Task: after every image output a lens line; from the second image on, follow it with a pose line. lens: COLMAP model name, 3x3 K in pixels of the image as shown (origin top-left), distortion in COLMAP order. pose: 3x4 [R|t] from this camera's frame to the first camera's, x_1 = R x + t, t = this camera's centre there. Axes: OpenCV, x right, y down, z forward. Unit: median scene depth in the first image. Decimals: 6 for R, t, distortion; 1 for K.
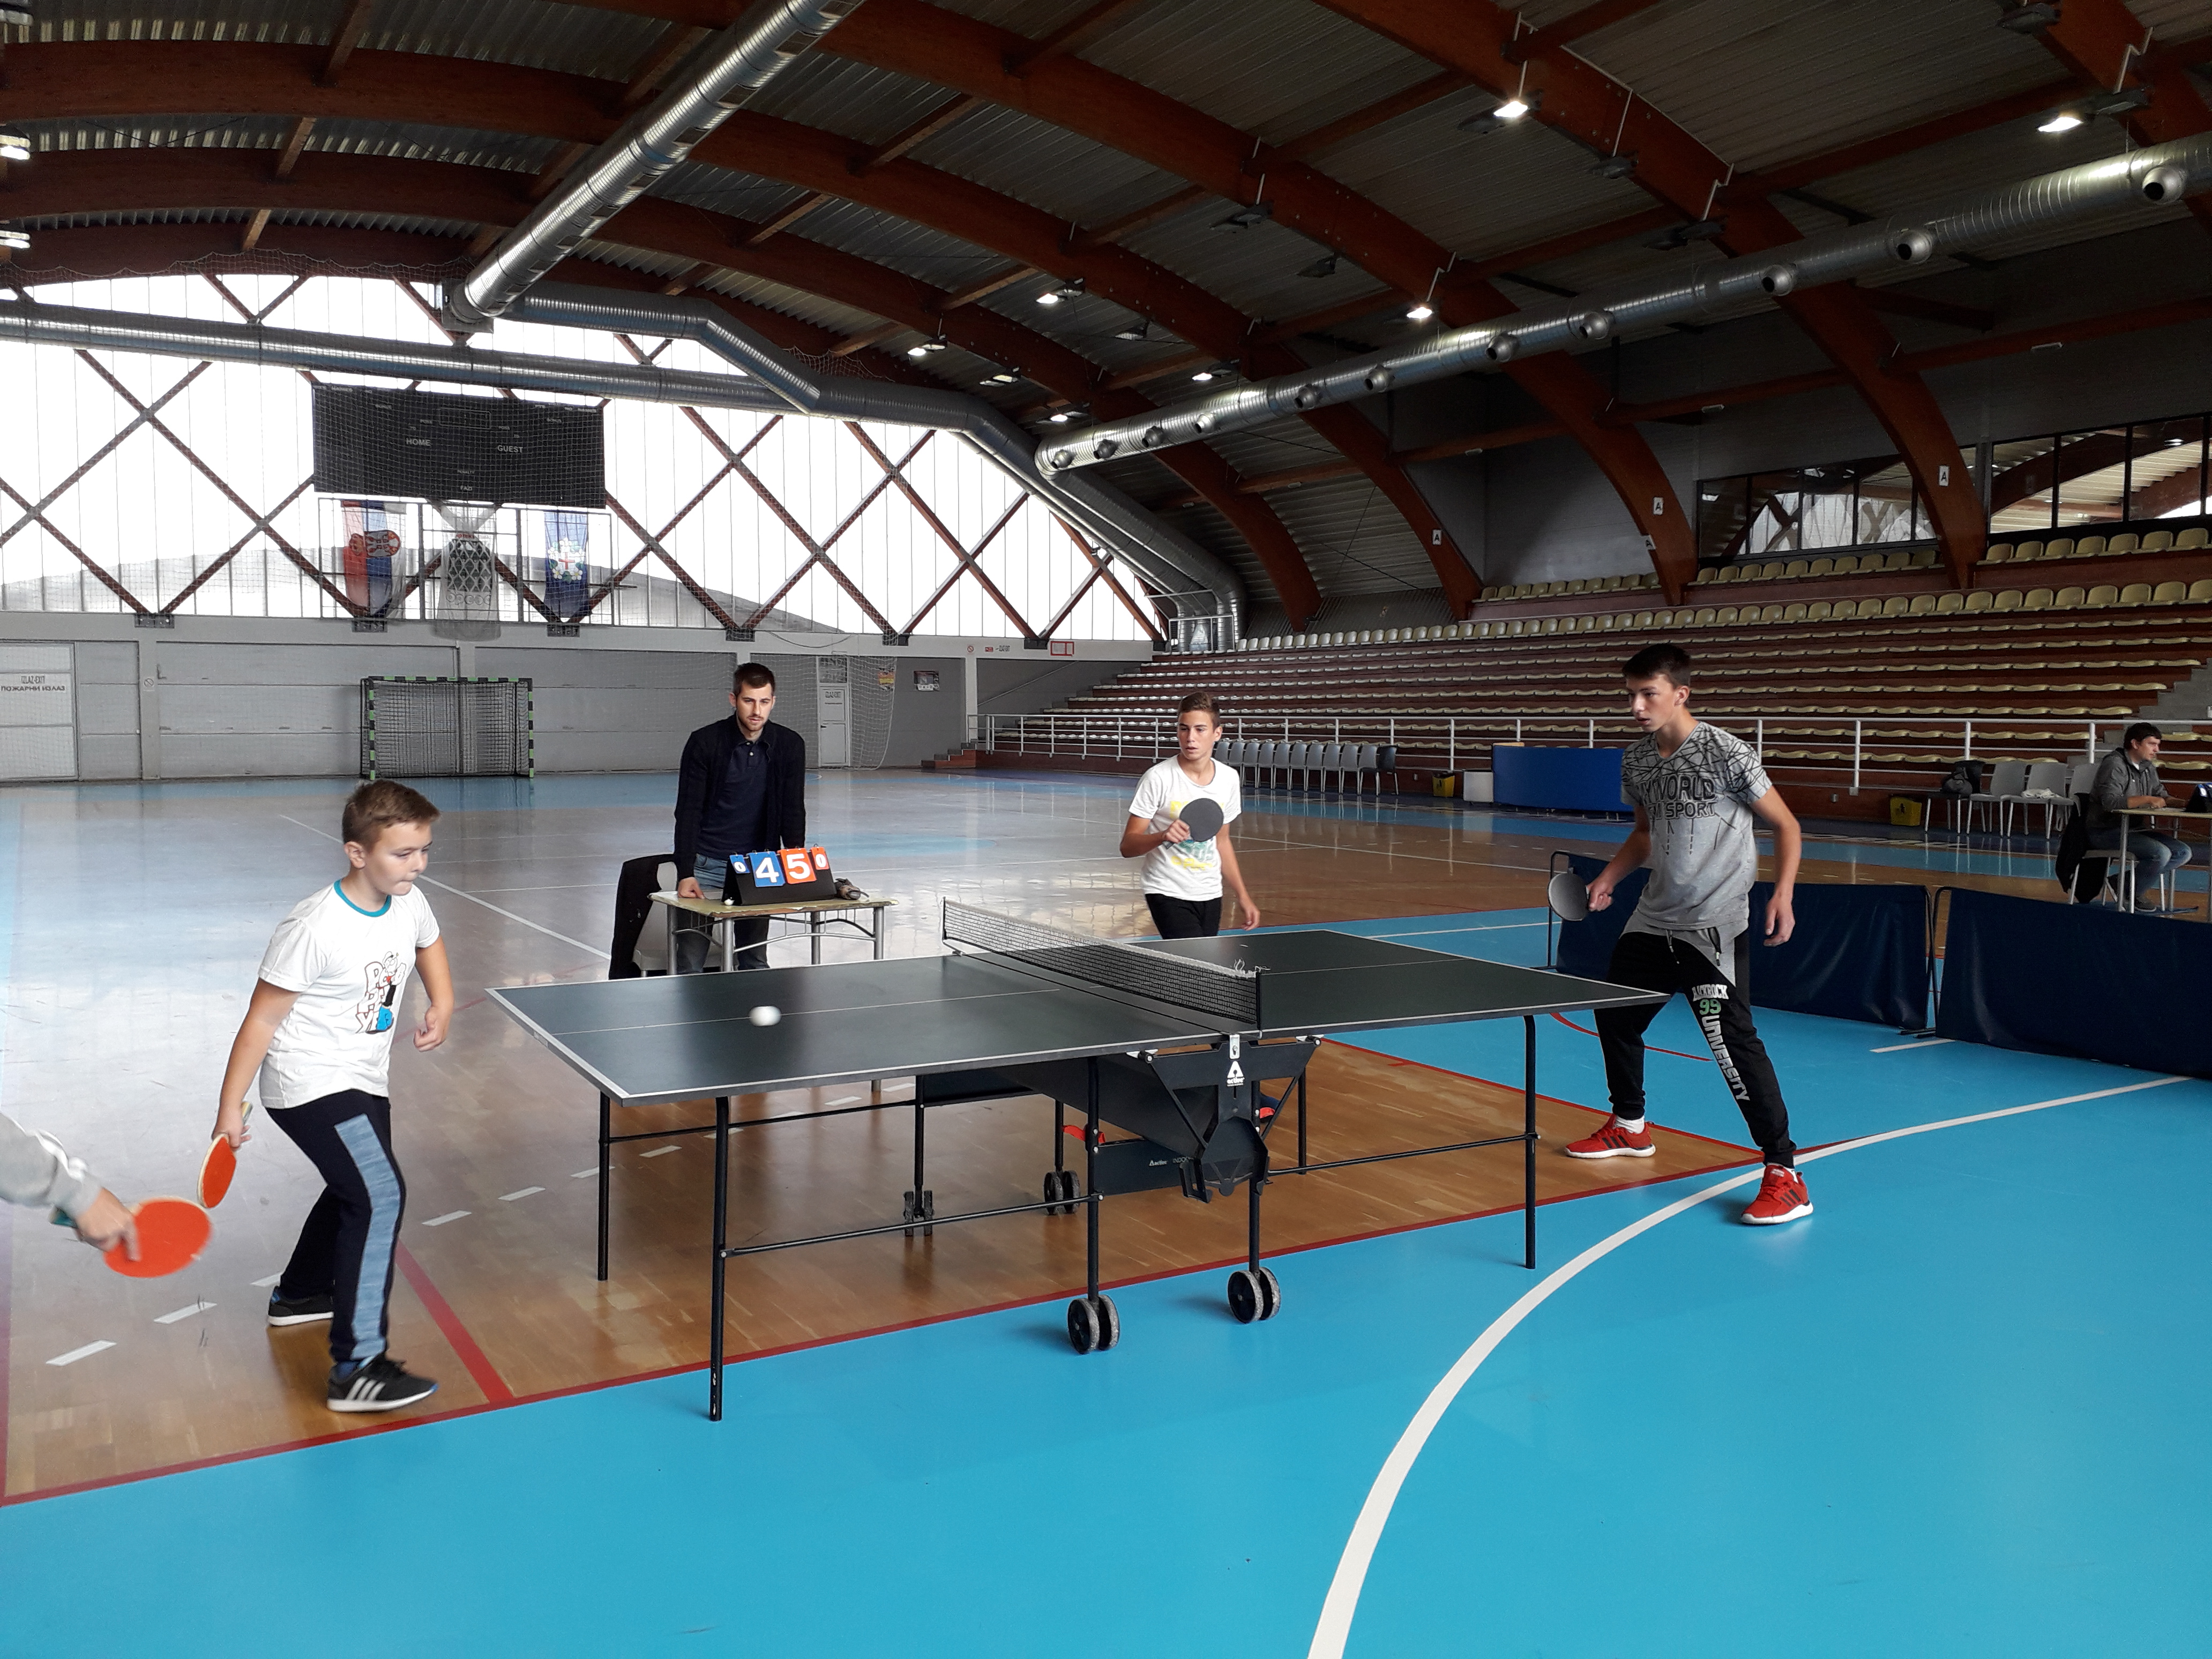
lens RADIAL K [[1800.0, 0, 1100.2], [0, 1800.0, 833.2], [0, 0, 1]] dist [0.049340, -0.065863]
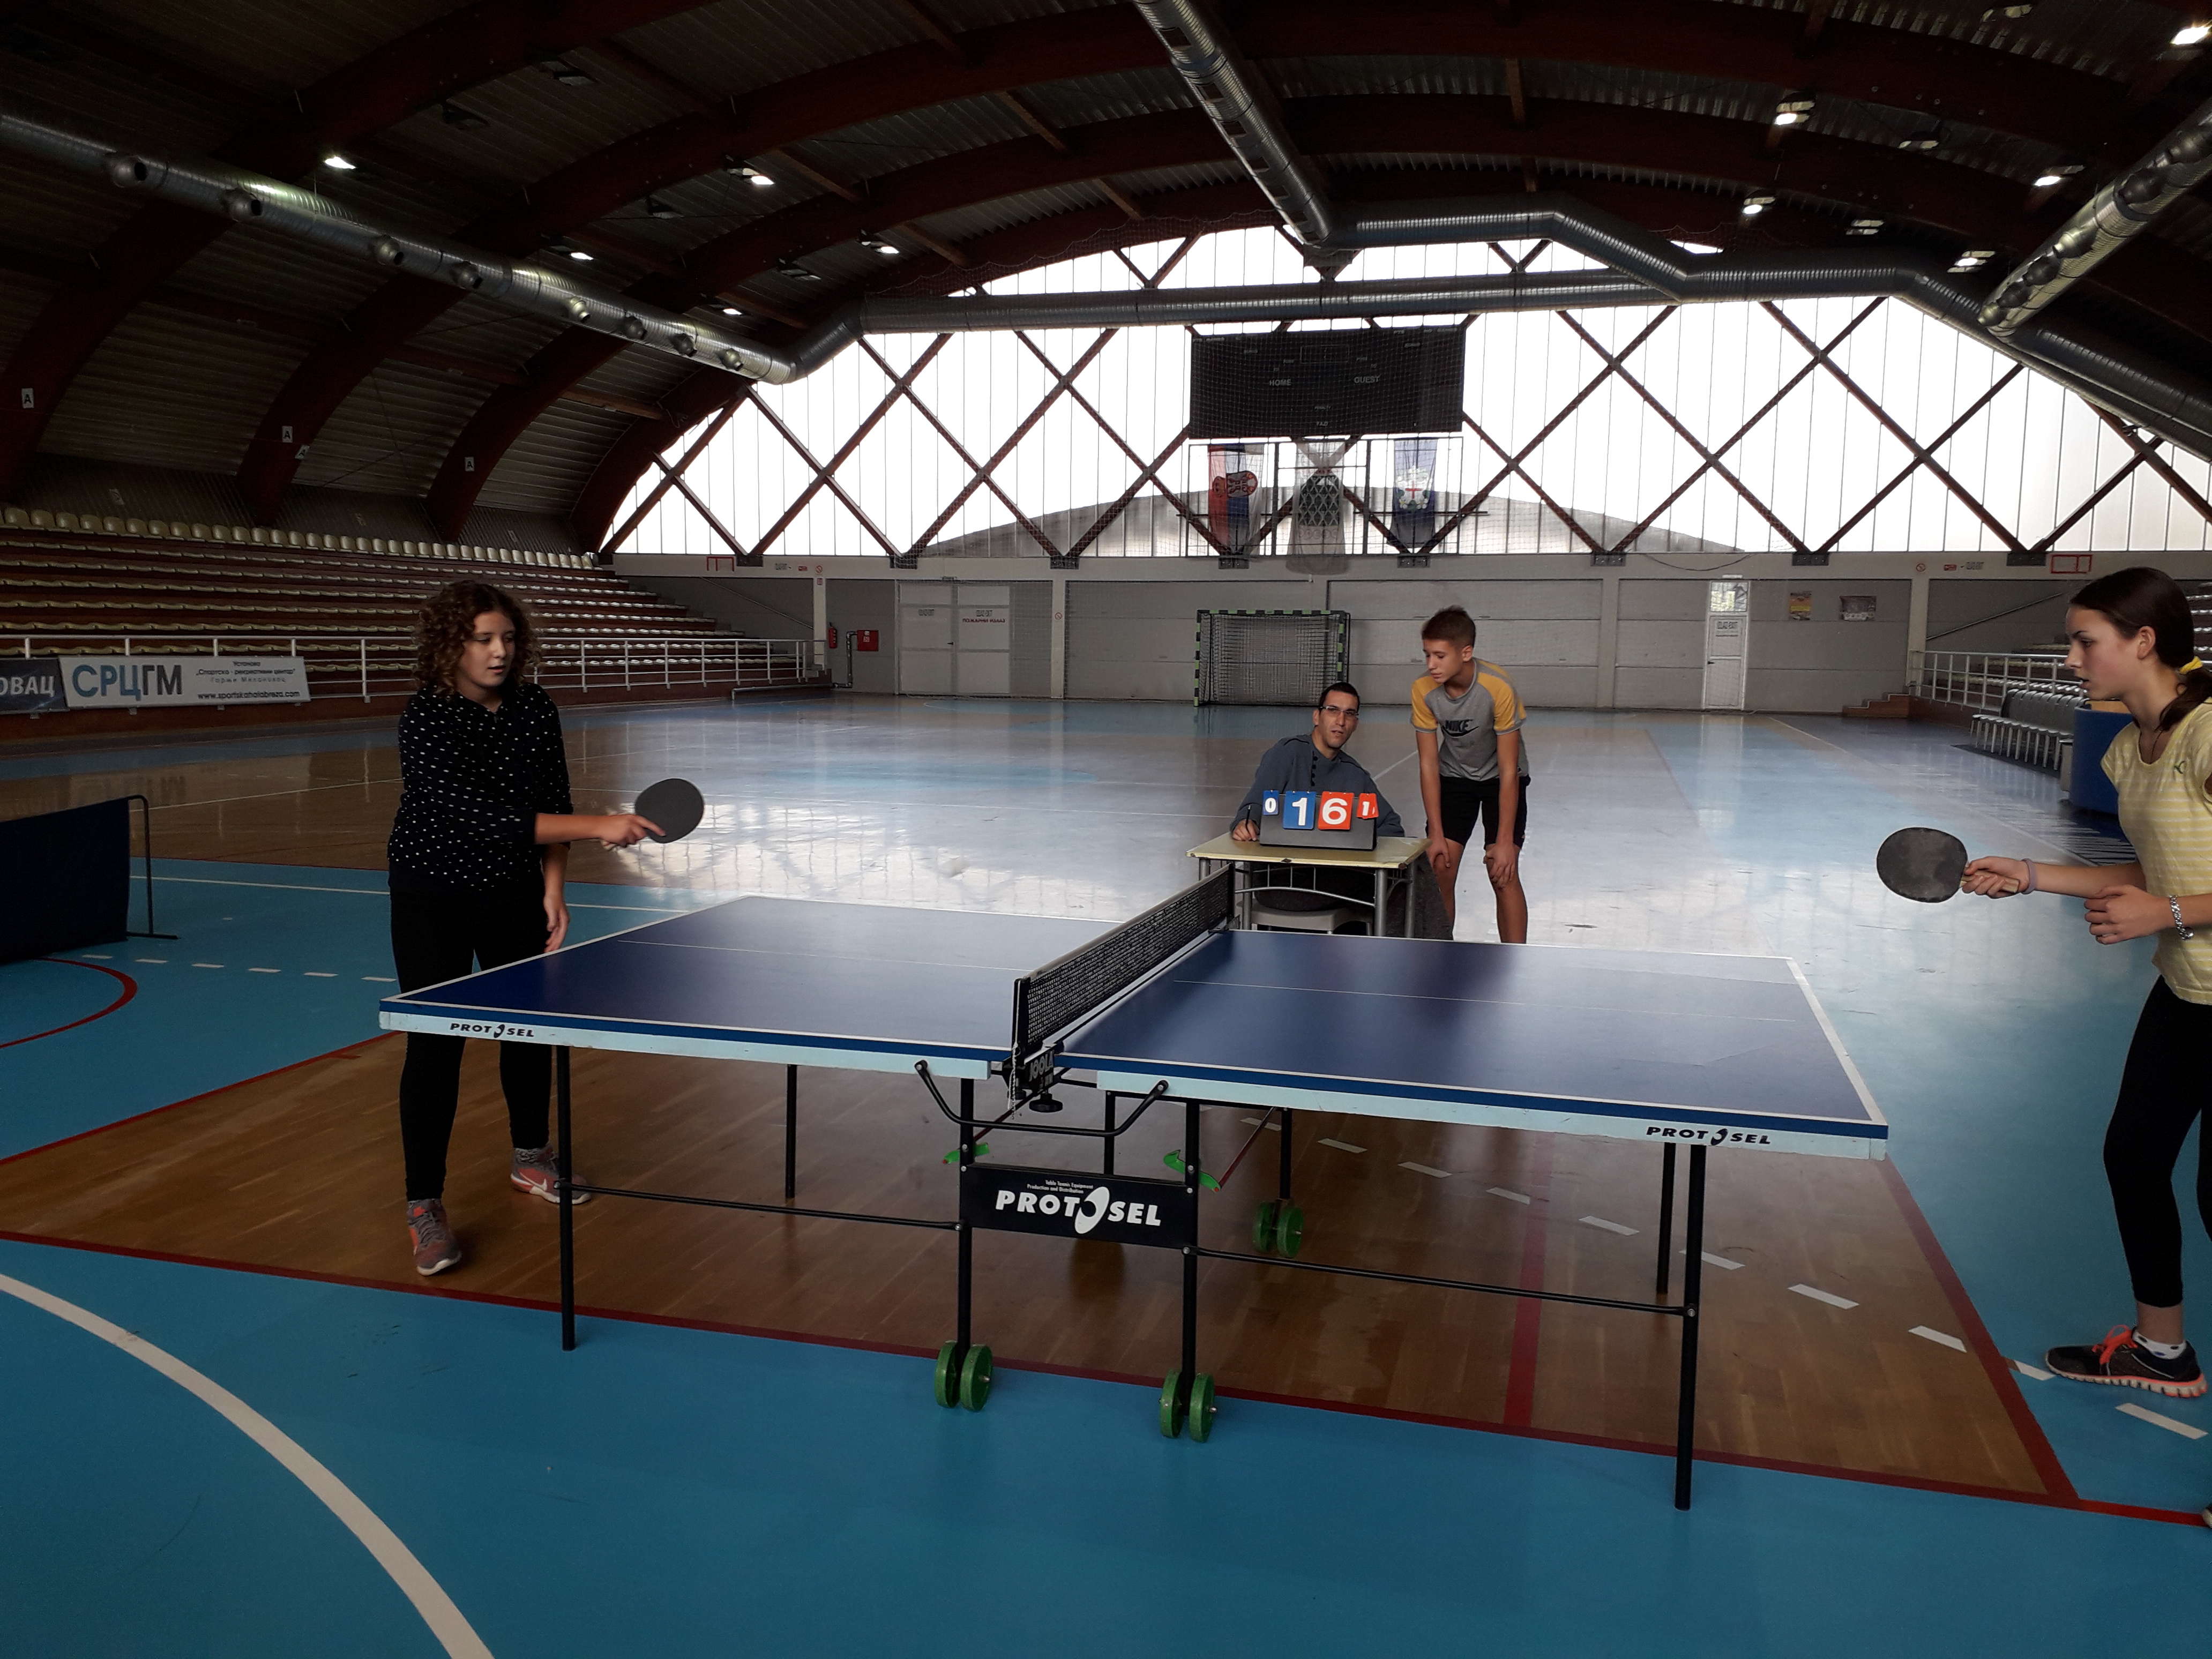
lens RADIAL K [[1799.5, 0, 1094.9], [0, 1799.5, 839.3], [0, 0, 1]] dist [0.061020, -0.093452]
pose [[0.685528, 0.086188, -0.722927, 0.307410], [-0.058900, 0.996279, 0.062924, -0.013291], [0.725660, -0.000555, 0.688053, 0.201761]]
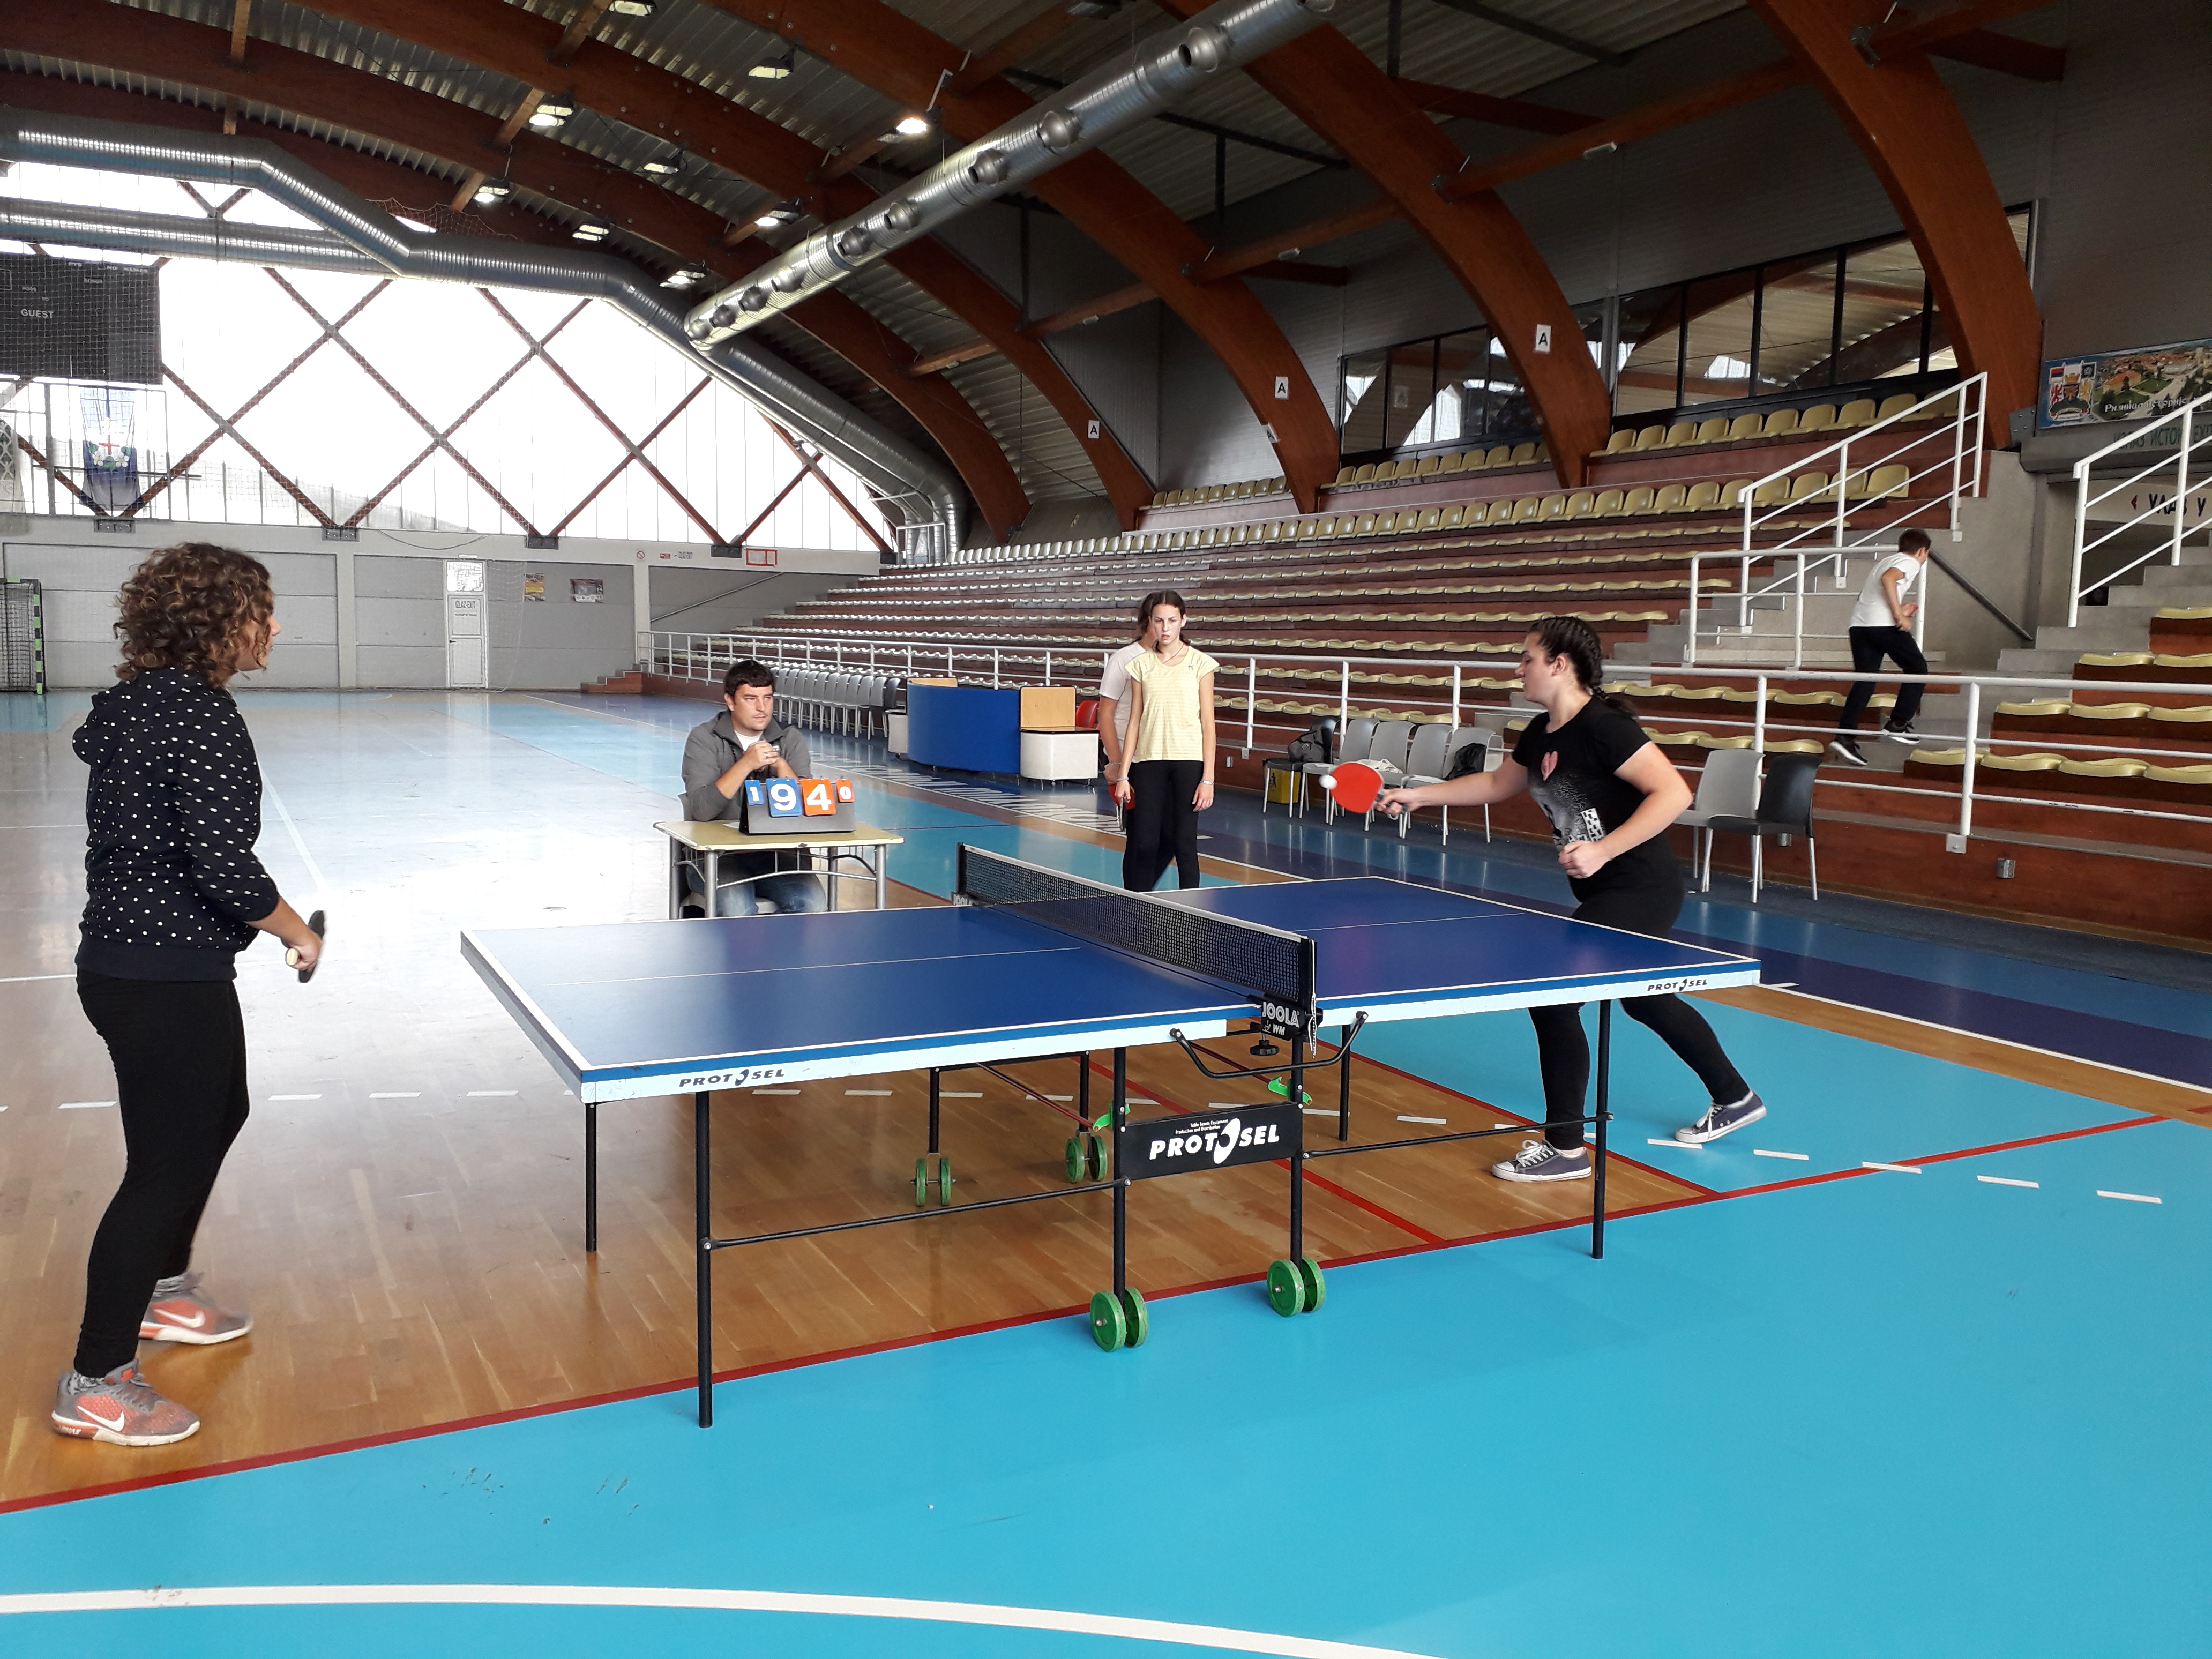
lens RADIAL K [[1800.0, 0, 1100.2], [0, 1800.0, 833.2], [0, 0, 1]] dist [0.049340, -0.065863]
pose [[0.997366, 0.024853, -0.068142, 0.241556], [-0.022007, 0.998867, 0.042199, -0.011569], [0.069113, -0.040588, 0.996783, 0.156555]]
